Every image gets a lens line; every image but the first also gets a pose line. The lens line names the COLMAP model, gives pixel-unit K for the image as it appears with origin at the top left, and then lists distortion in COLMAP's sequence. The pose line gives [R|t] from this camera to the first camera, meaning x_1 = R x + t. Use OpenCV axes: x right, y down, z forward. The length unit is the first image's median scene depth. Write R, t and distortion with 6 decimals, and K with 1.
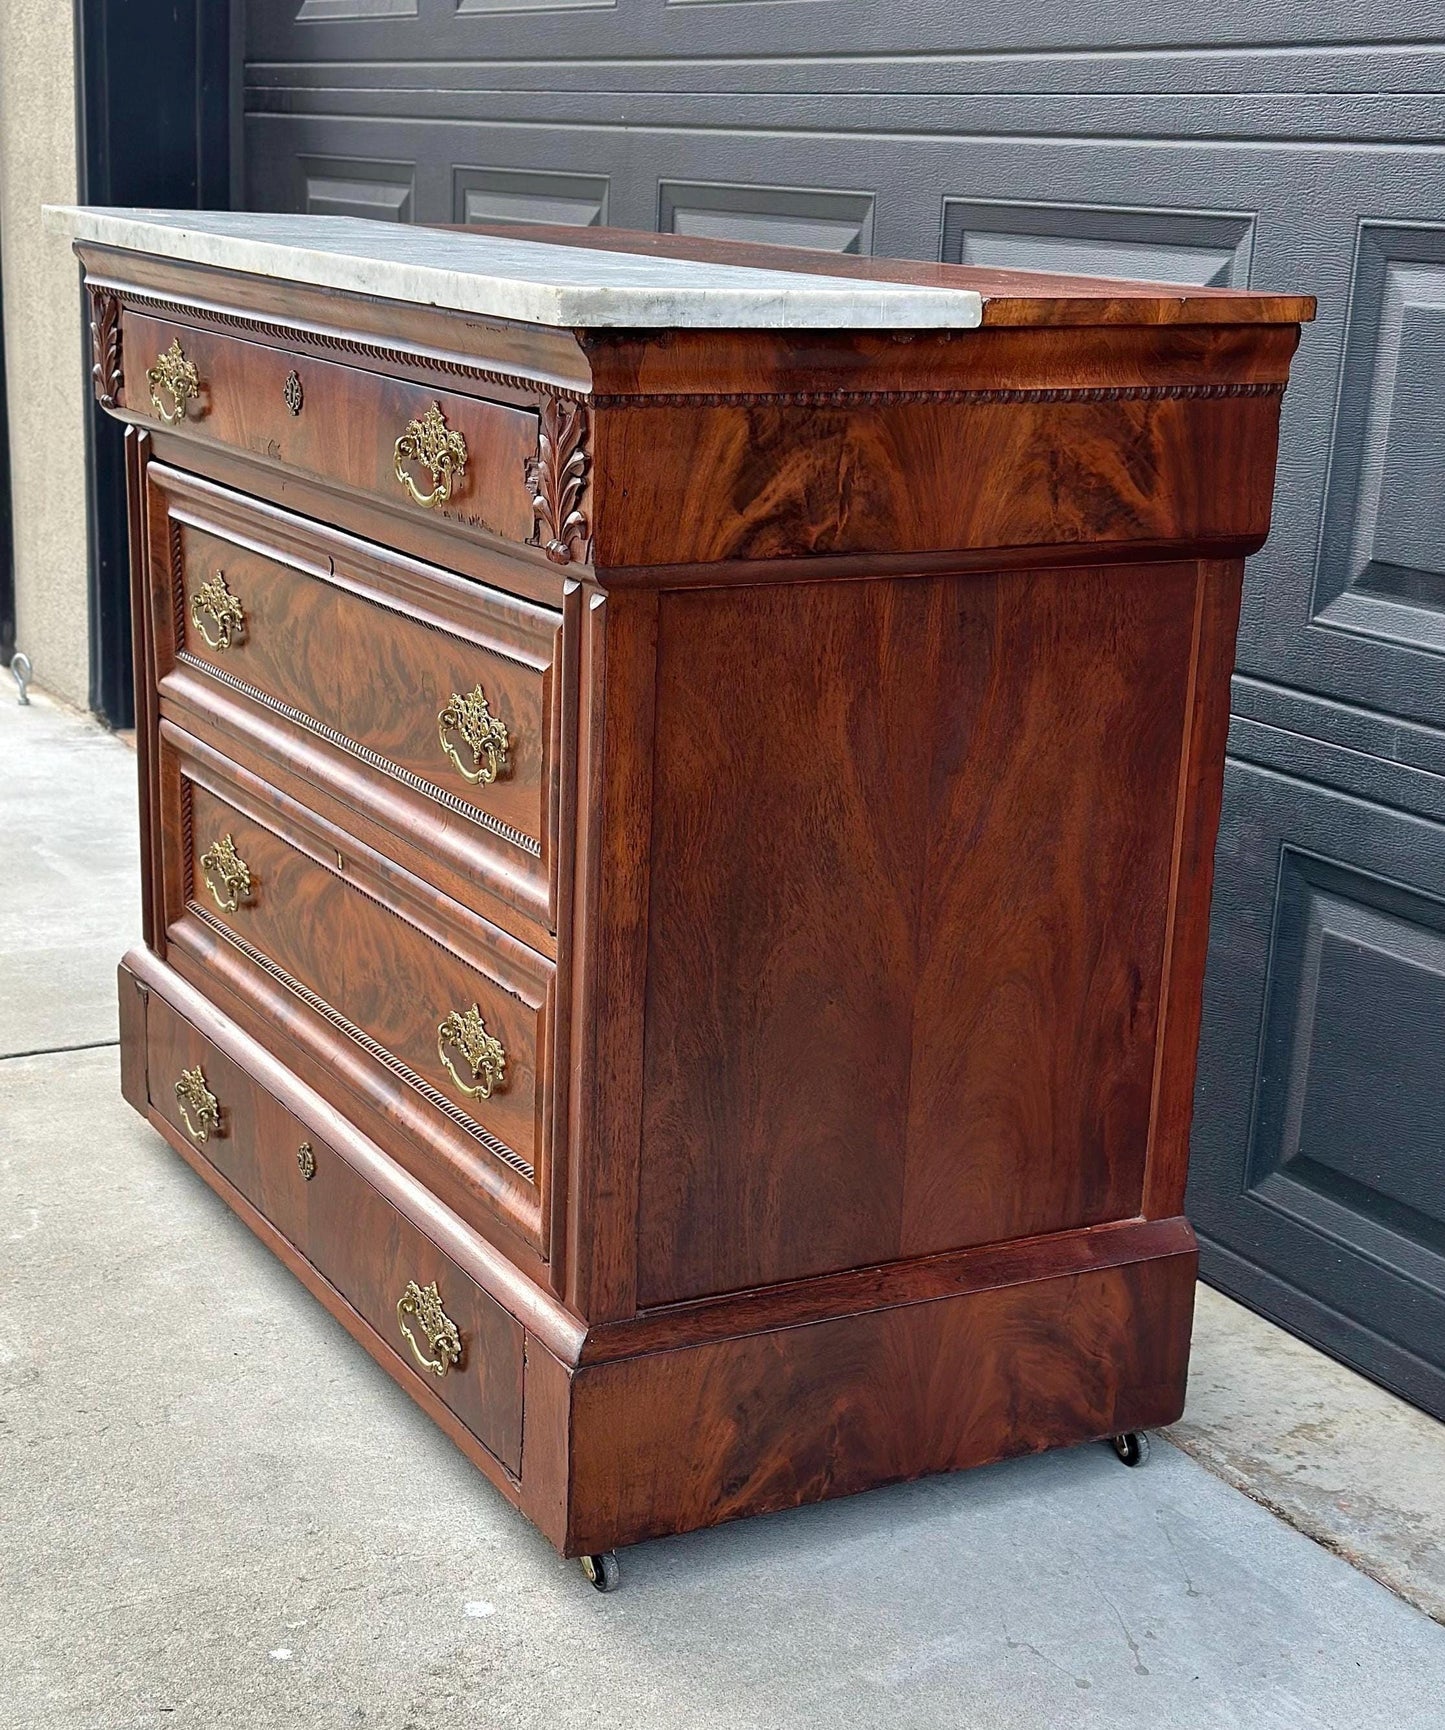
lens RADIAL K [[2720.5, 0, 723.1], [0, 2720.5, 956.2], [0, 0, 1]] dist [0.134243, -0.040704]
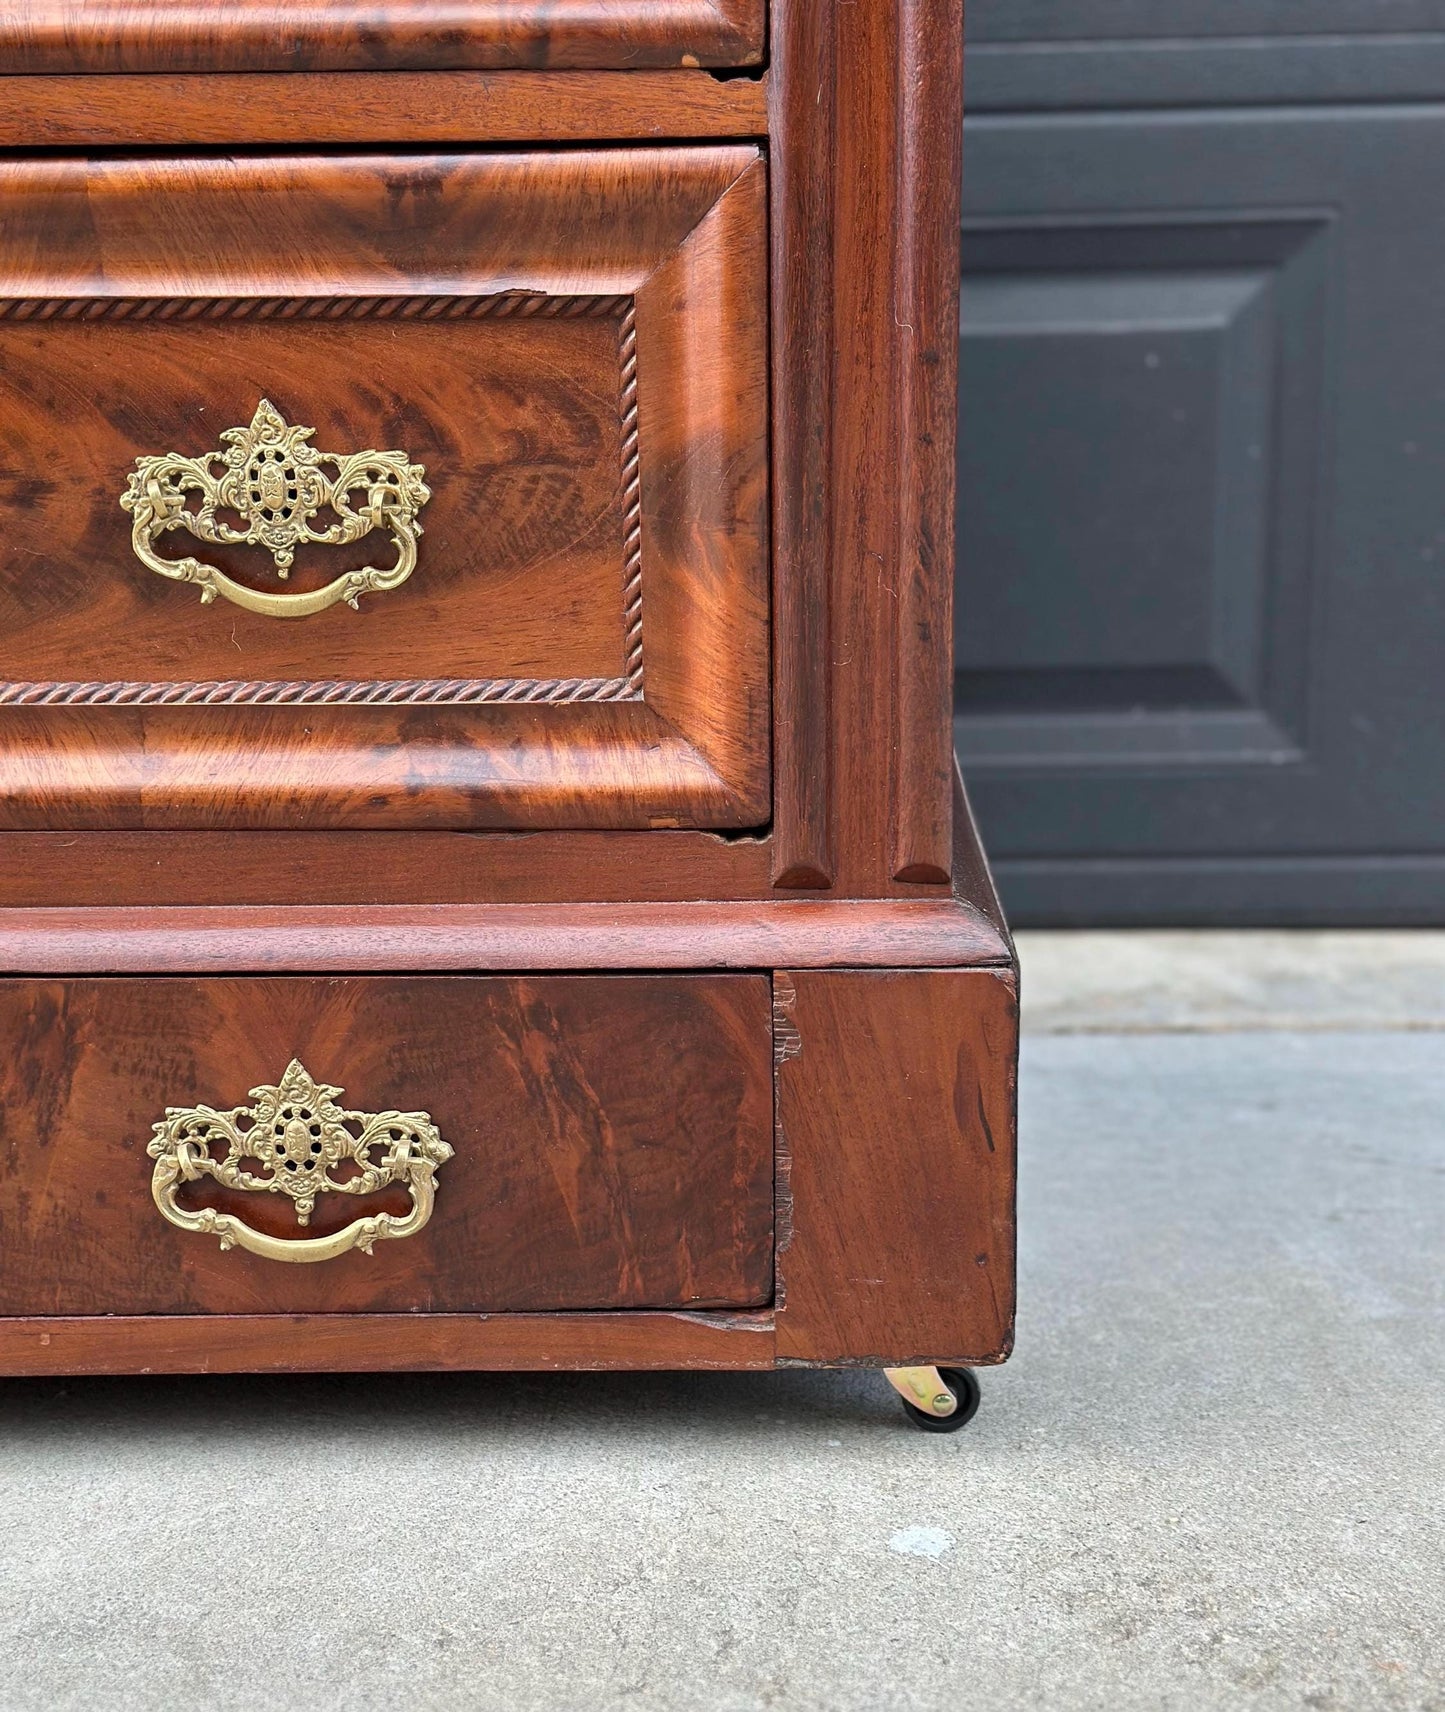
lens RADIAL K [[2701.4, 0, 754.7], [0, 2701.4, 978.3], [0, 0, 1]] dist [0.136359, -0.052913]
pose [[0.496412, -0.264473, 0.826819, -0.382466], [0.276167, 0.951090, 0.138416, 0.057995], [-0.822986, 0.159629, 0.545171, 0.612478]]
